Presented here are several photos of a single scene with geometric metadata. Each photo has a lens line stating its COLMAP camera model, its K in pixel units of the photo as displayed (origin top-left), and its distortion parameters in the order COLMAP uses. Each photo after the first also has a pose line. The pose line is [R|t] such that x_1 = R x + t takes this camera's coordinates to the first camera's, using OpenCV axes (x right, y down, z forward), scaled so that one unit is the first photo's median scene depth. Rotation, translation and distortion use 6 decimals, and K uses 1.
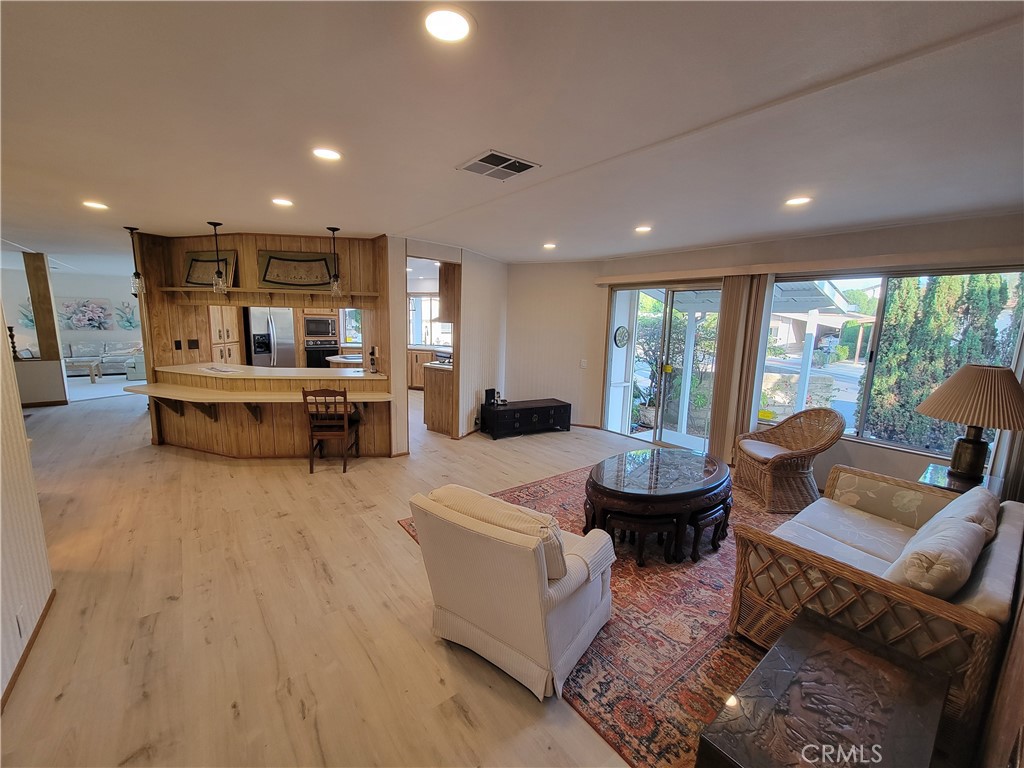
lens RADIAL K [[419.2, 0, 504.7], [0, 419.2, 386.2], [0, 0, 1]] dist [0.000483, 0.000154]
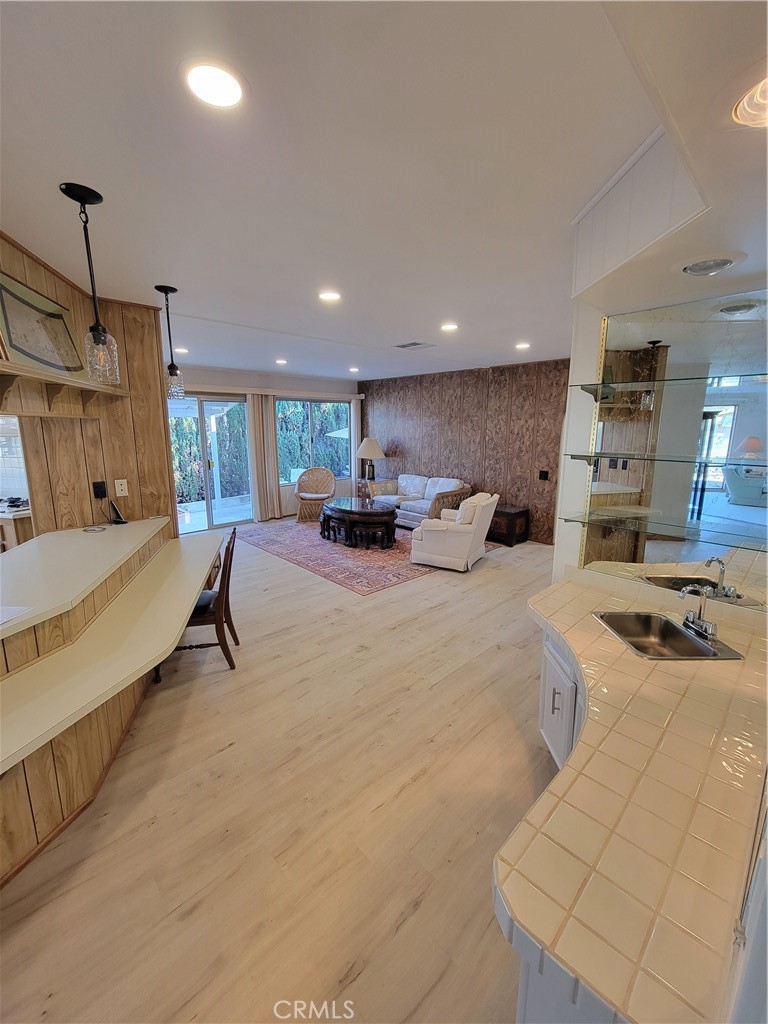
lens RADIAL K [[419.2, 0, 380.8], [0, 419.2, 504.3], [0, 0, 1]] dist [0.000483, 0.000154]
pose [[-0.113881, -0.208098, 0.971456, -1.098279], [0.160336, 0.961150, 0.224686, -0.158088], [-0.980471, 0.181347, -0.076091, 0.785312]]
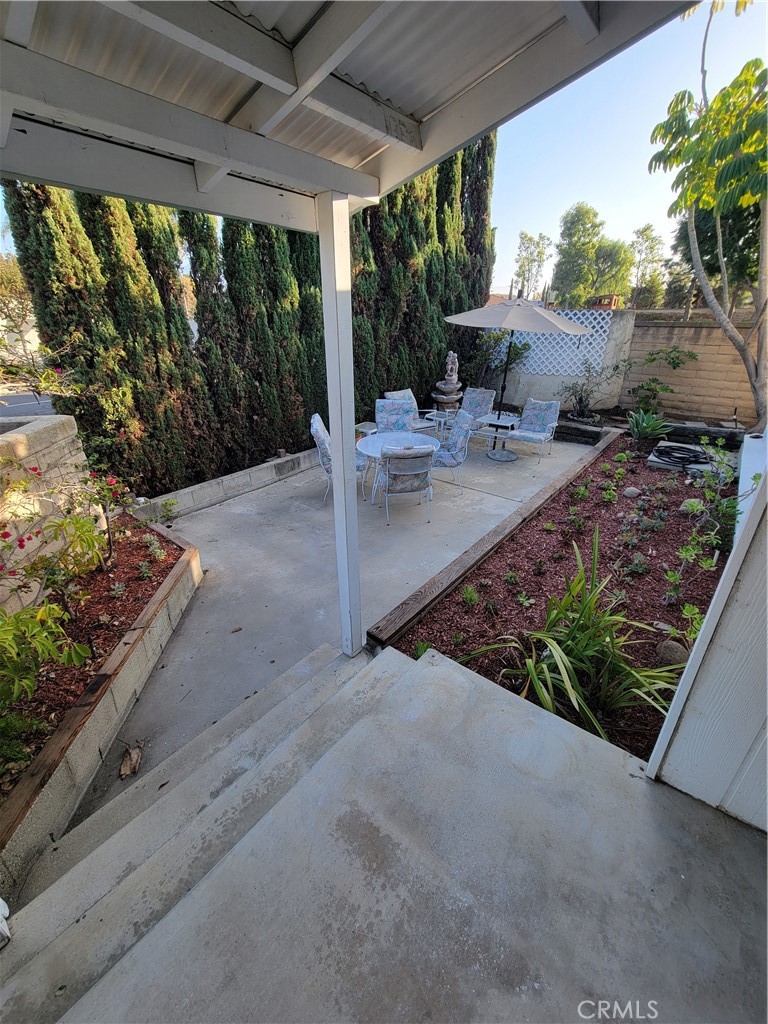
lens RADIAL K [[419.2, 0, 380.8], [0, 419.2, 504.3], [0, 0, 1]] dist [0.000483, 0.000154]
pose [[-0.235765, -0.412683, 0.879834, 0.510560], [0.159044, 0.876764, 0.453861, -0.161615], [-0.958707, 0.246937, -0.141076, 1.412959]]
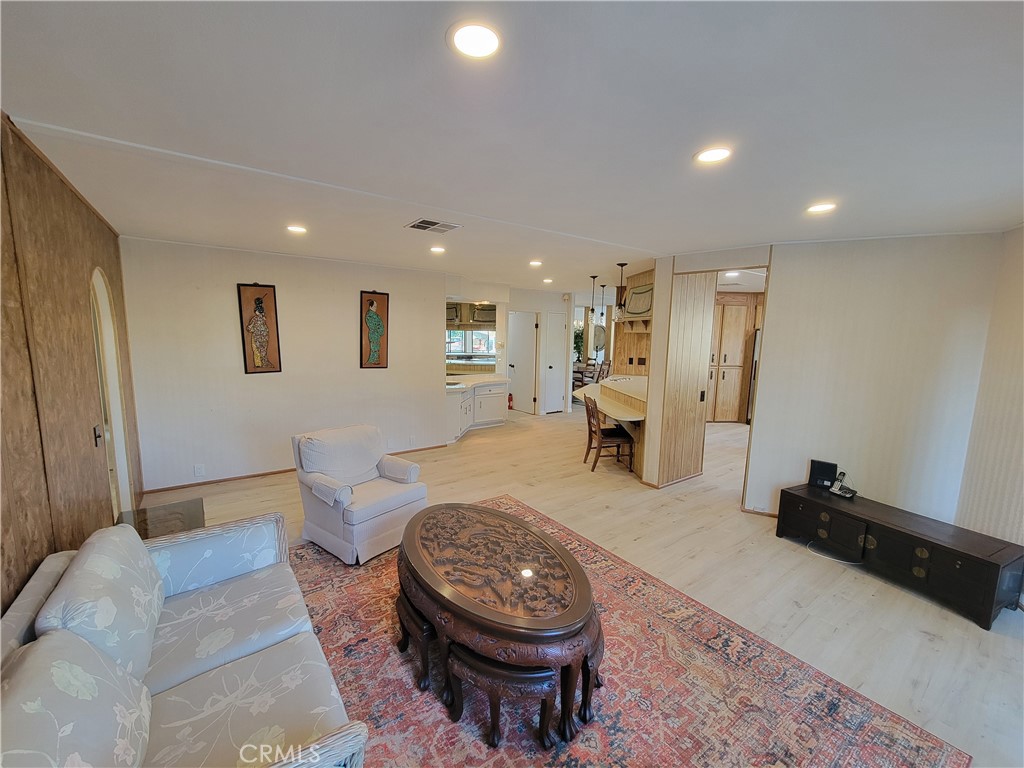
lens RADIAL K [[412.3, 0, 496.9], [0, 412.3, 387.7], [0, 0, 1]] dist [0.000026, 0.000092]
pose [[-0.043760, 0.110089, -0.992958, 0.764097], [-0.181060, 0.976577, 0.116252, -0.110271], [0.982498, 0.184872, -0.022803, 0.739258]]
